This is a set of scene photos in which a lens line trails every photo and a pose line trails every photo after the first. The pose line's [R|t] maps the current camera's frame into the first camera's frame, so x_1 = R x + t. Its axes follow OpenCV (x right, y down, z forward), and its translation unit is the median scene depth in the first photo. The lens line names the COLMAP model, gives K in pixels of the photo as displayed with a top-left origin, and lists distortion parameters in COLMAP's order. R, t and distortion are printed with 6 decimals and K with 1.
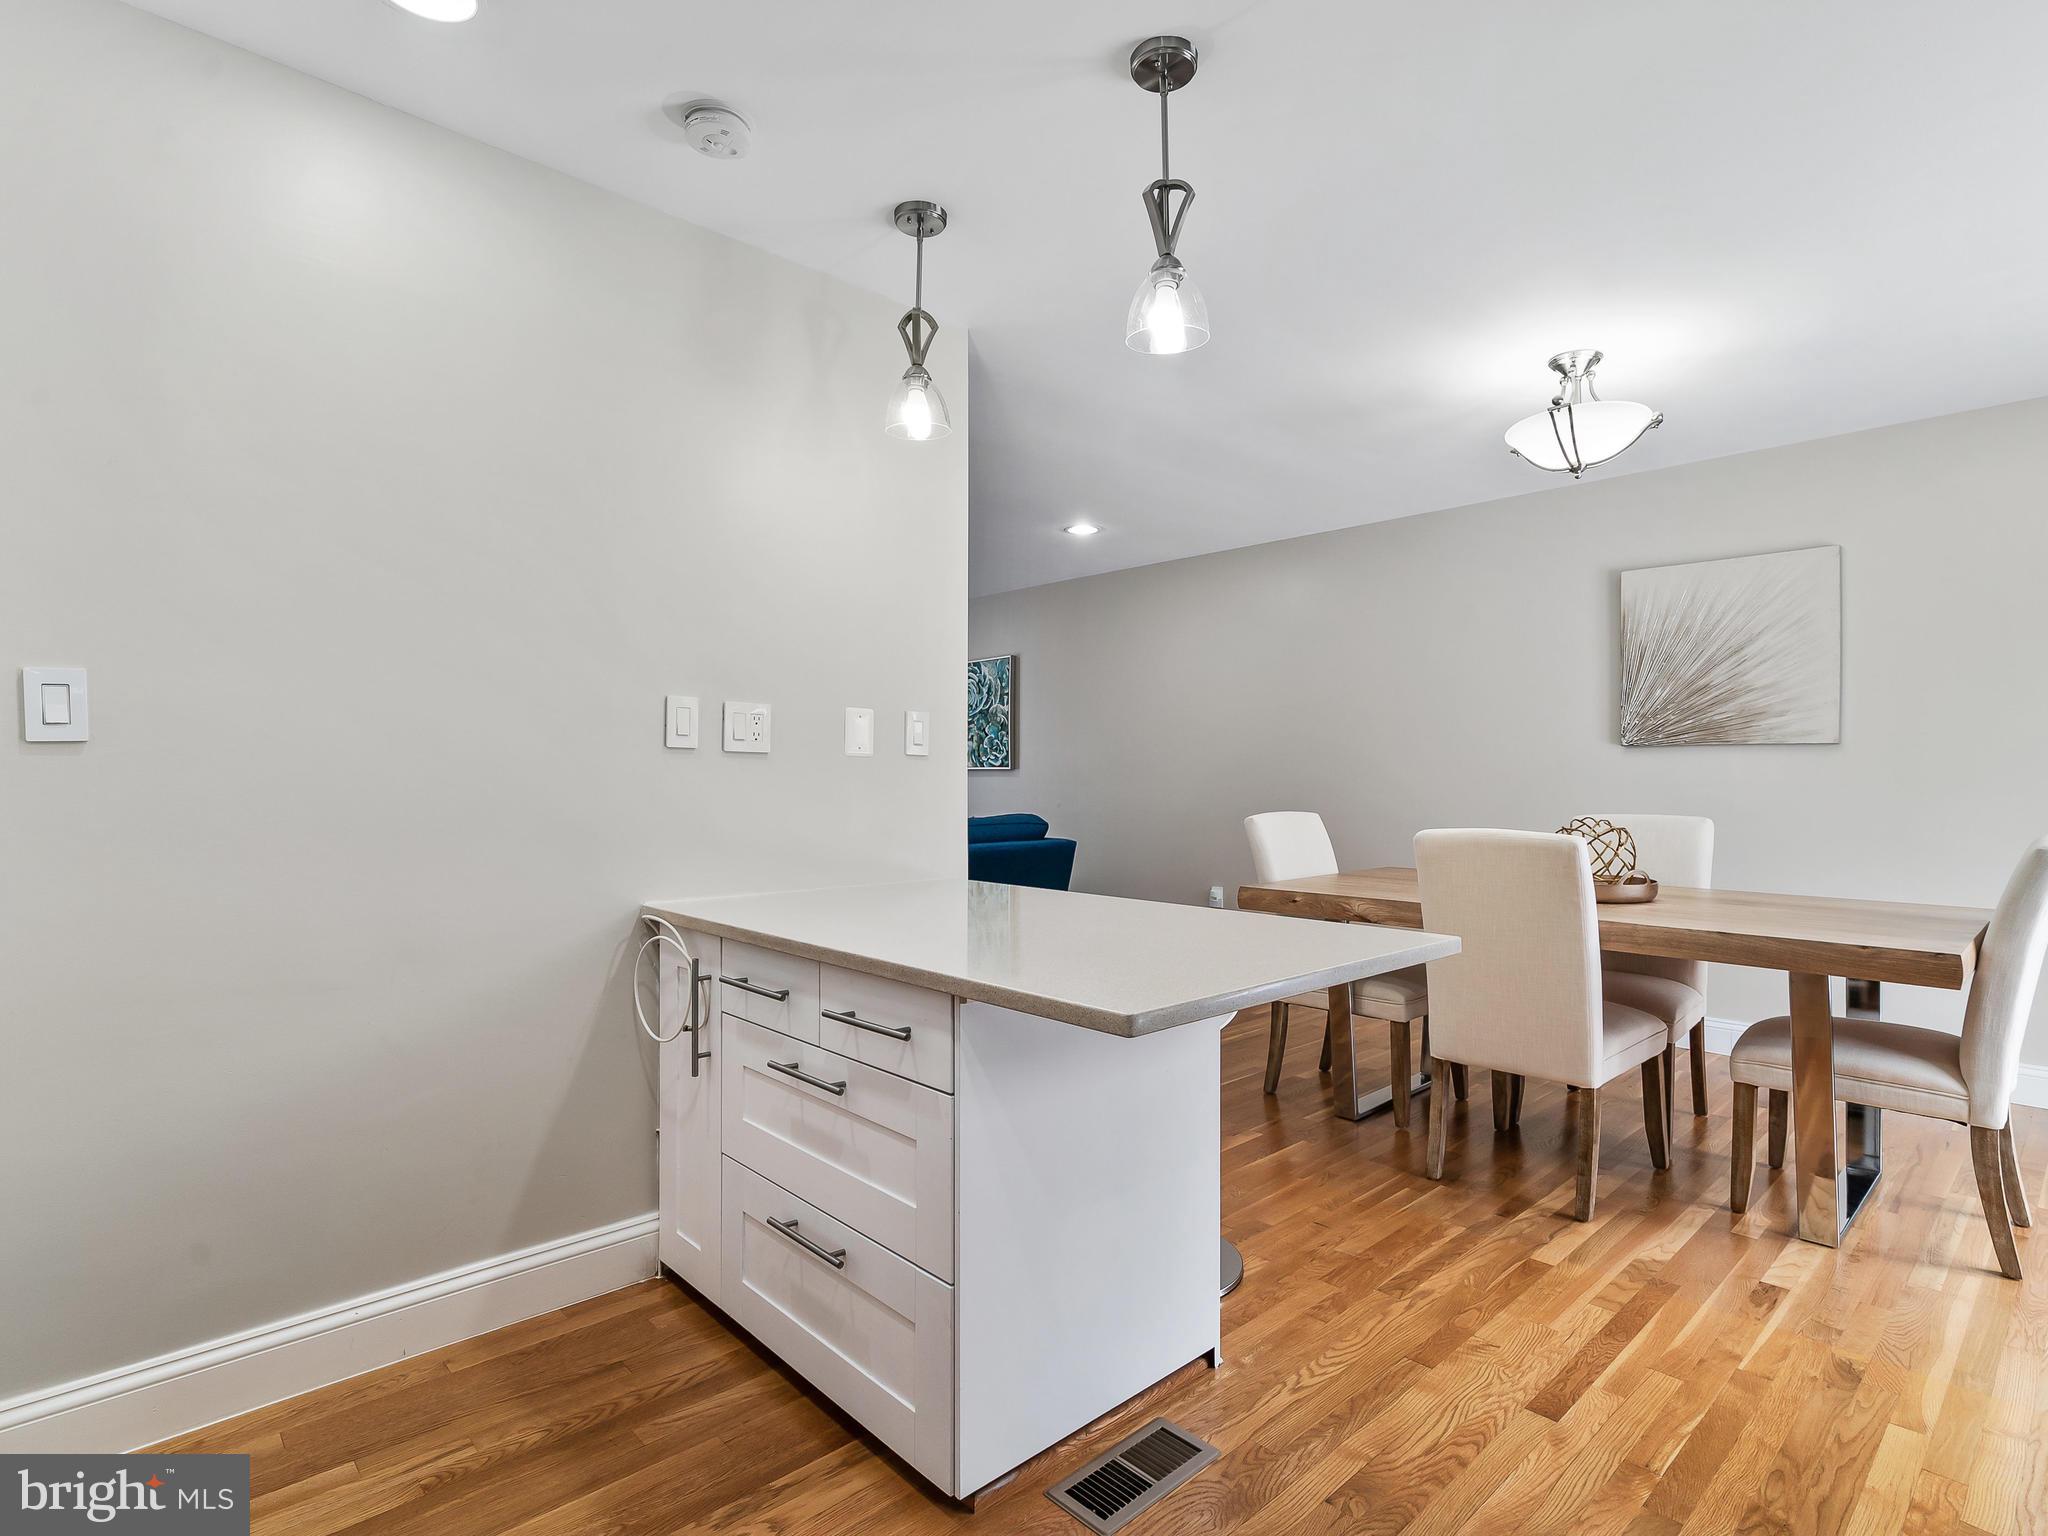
lens RADIAL K [[1060.7, 0, 1012.9], [0, 1060.7, 776.4], [0, 0, 1]] dist [-0.006127, 0.001293]
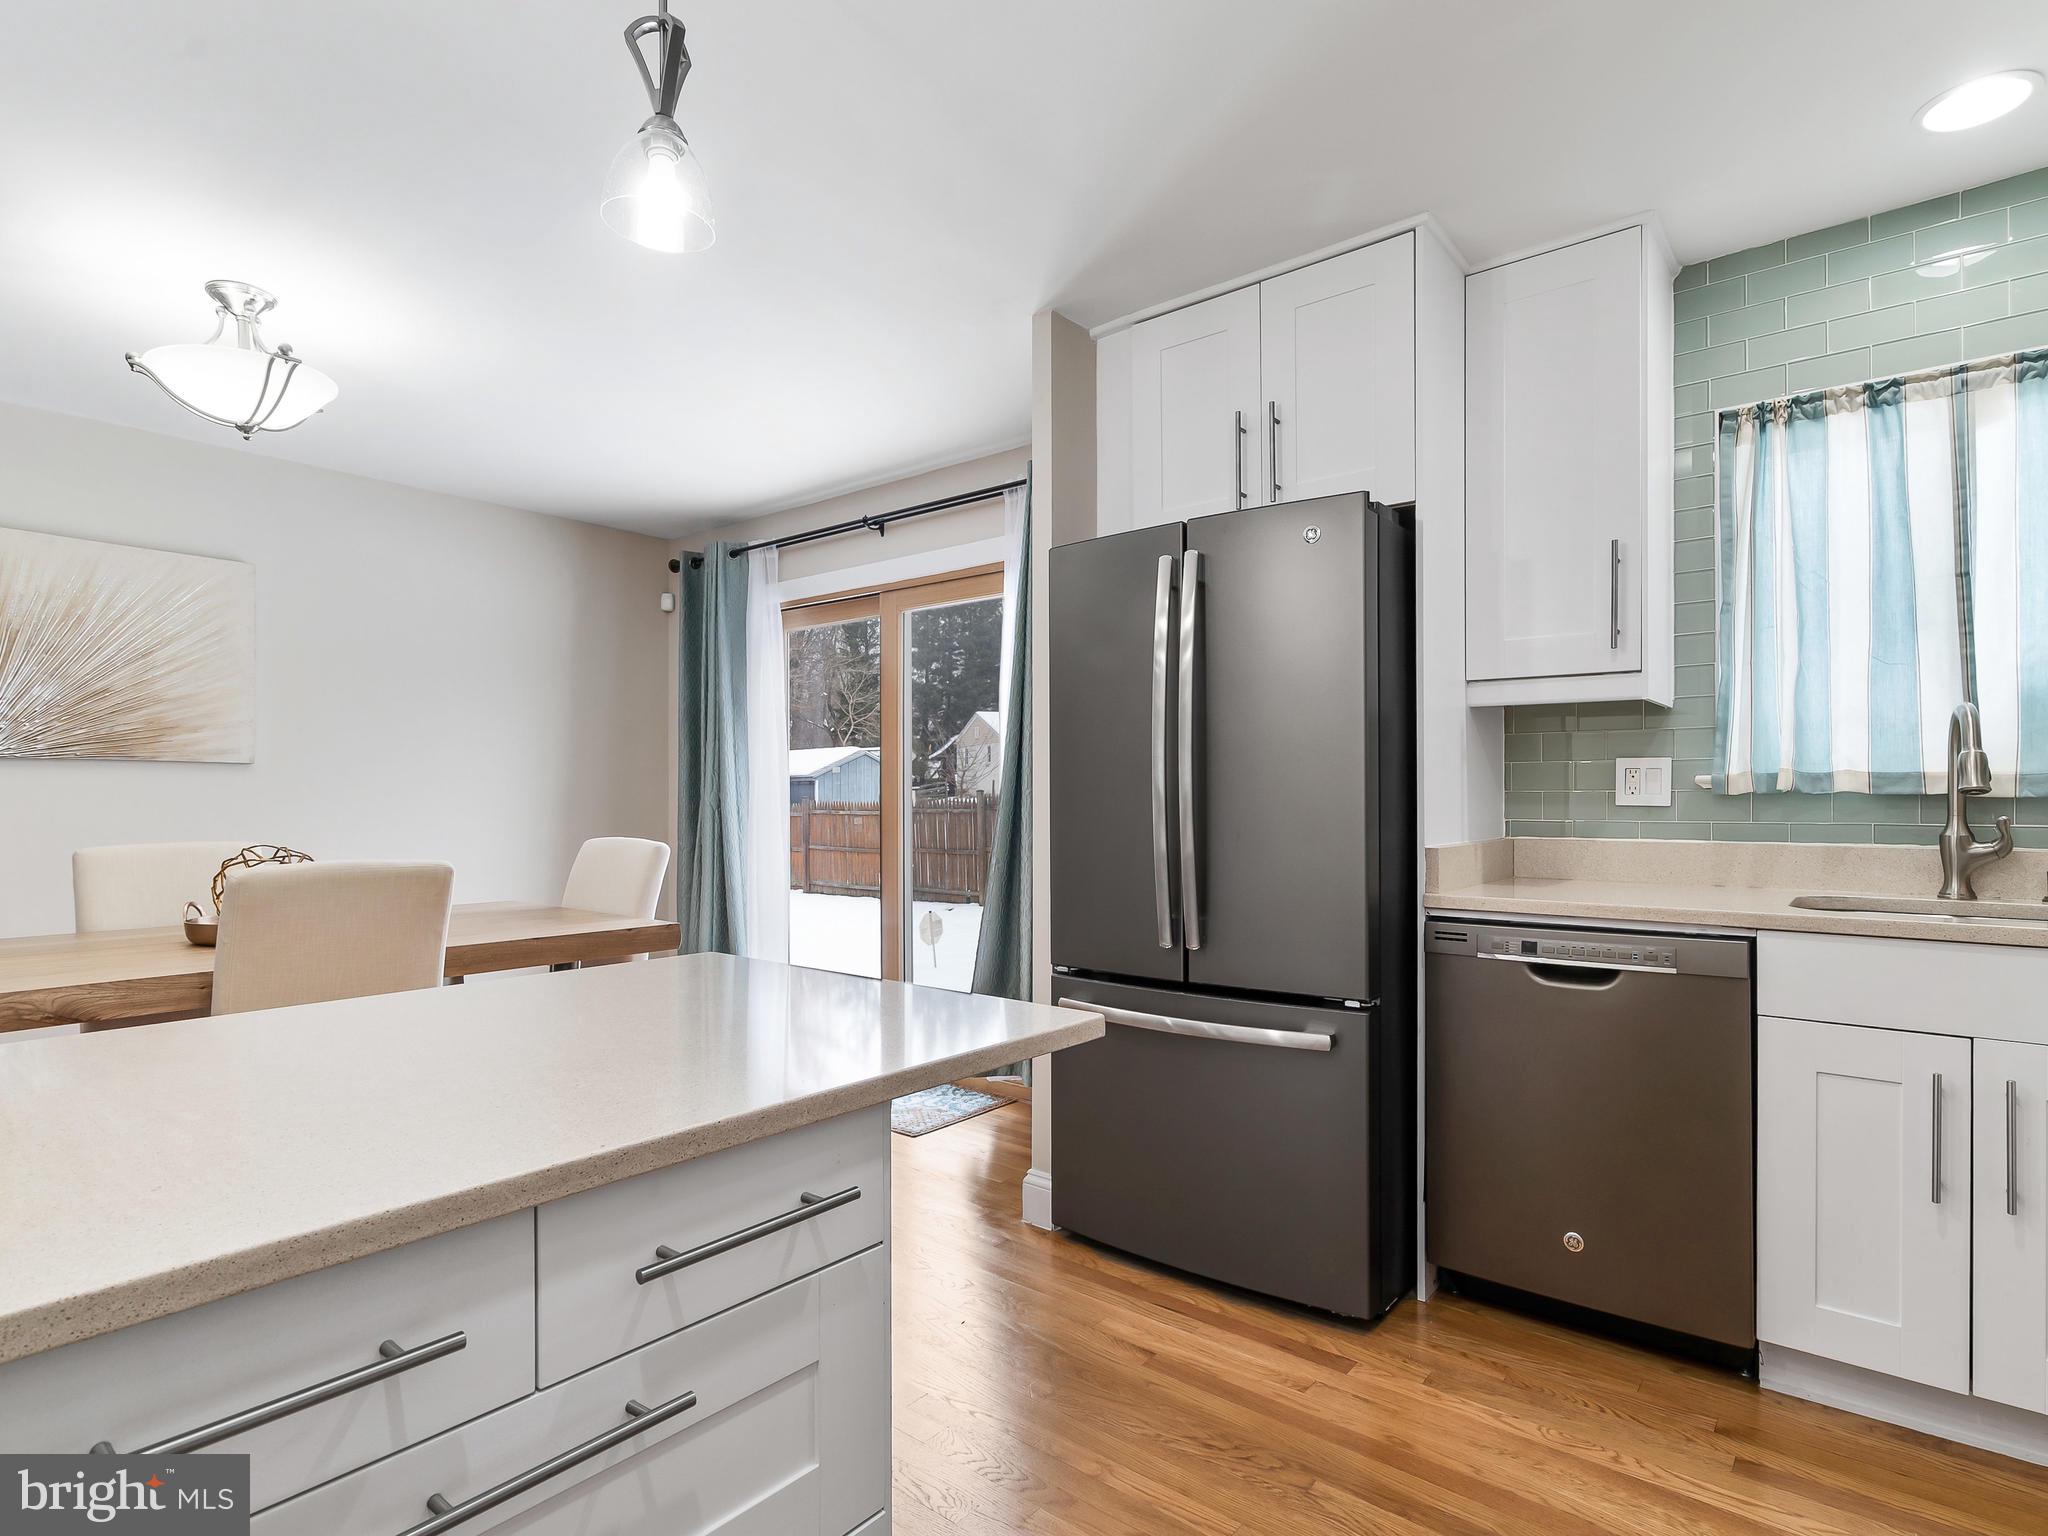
lens RADIAL K [[1060.7, 0, 1063.1], [0, 1060.7, 800.6], [0, 0, 1]] dist [-0.006127, 0.001293]
pose [[-0.137379, -0.005765, 0.990502, -0.295365], [0.001224, 0.999981, 0.005990, -0.001277], [-0.990518, 0.002035, -0.137370, 0.369881]]
